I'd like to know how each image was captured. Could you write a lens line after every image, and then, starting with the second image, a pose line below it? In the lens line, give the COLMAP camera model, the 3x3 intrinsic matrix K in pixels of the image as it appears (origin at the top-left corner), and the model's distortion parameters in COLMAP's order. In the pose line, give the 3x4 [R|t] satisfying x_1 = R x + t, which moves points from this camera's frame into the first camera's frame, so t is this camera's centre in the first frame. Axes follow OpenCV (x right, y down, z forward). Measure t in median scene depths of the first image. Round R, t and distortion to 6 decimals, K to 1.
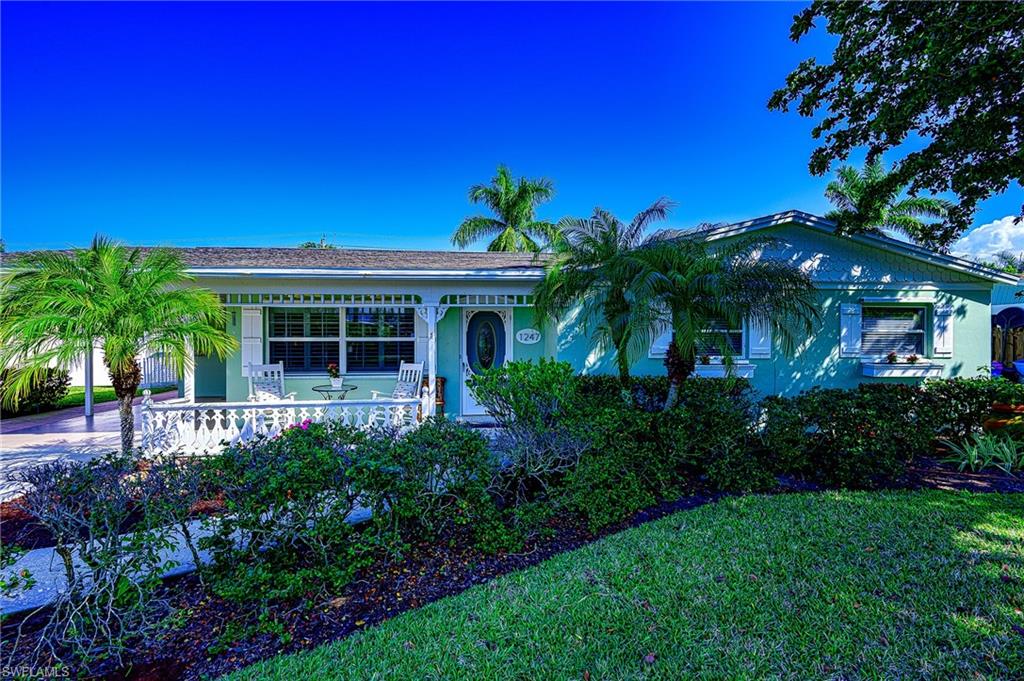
lens RADIAL K [[431.9, 0, 509.7], [0, 431.9, 344.2], [0, 0, 1]] dist [0.001401, 0.003260]
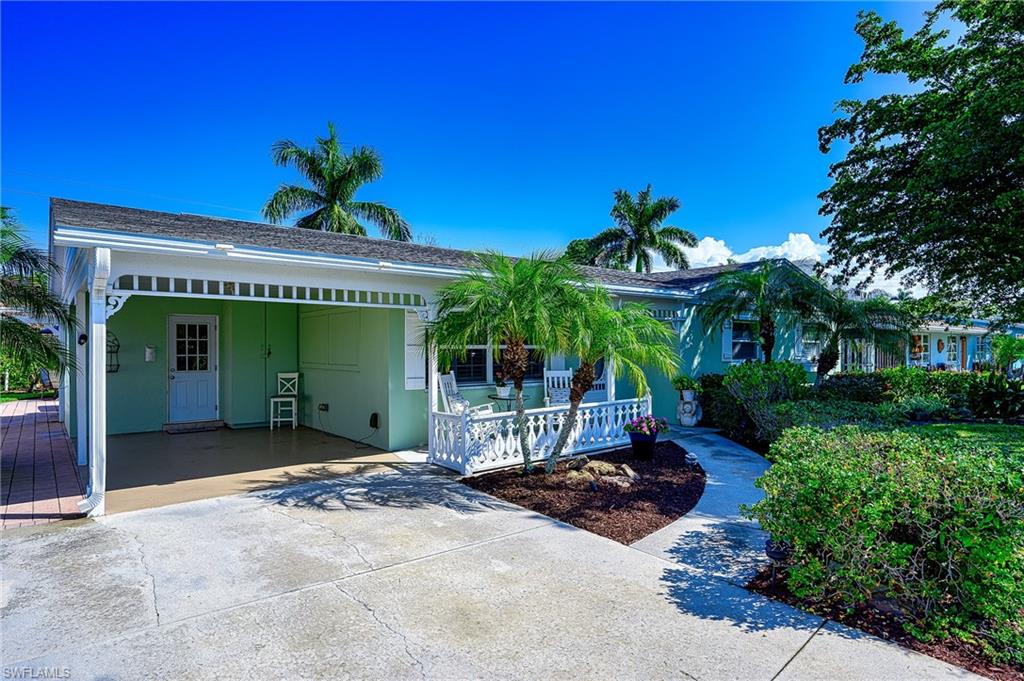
lens RADIAL K [[546.1, 0, 521.9], [0, 546.1, 342.2], [0, 0, 1]] dist [-0.006564, 0.003673]
pose [[0.834305, 0.008274, 0.551242, -0.977450], [0.001782, 0.999842, -0.017704, 0.002583], [-0.551301, 0.015753, 0.834158, -0.071475]]
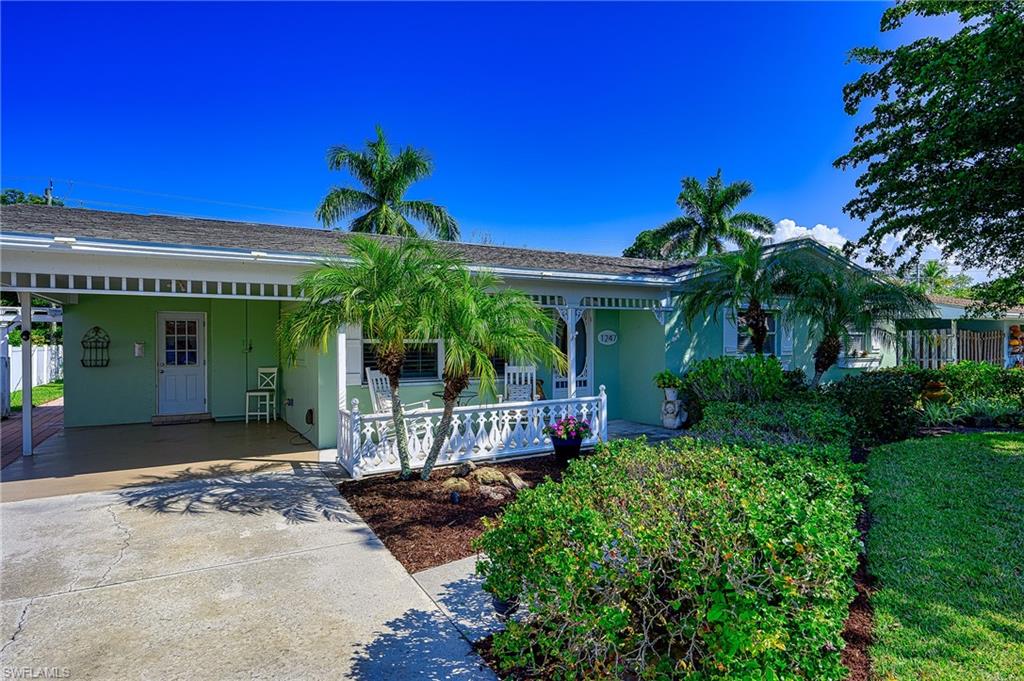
lens RADIAL K [[546.1, 0, 498.6], [0, 546.1, 337.3], [0, 0, 1]] dist [-0.006564, 0.003673]
pose [[0.912424, 0.002071, 0.409241, -0.836269], [0.005843, 0.999819, -0.018088, 0.003946], [-0.409204, 0.018895, 0.912247, -0.099955]]
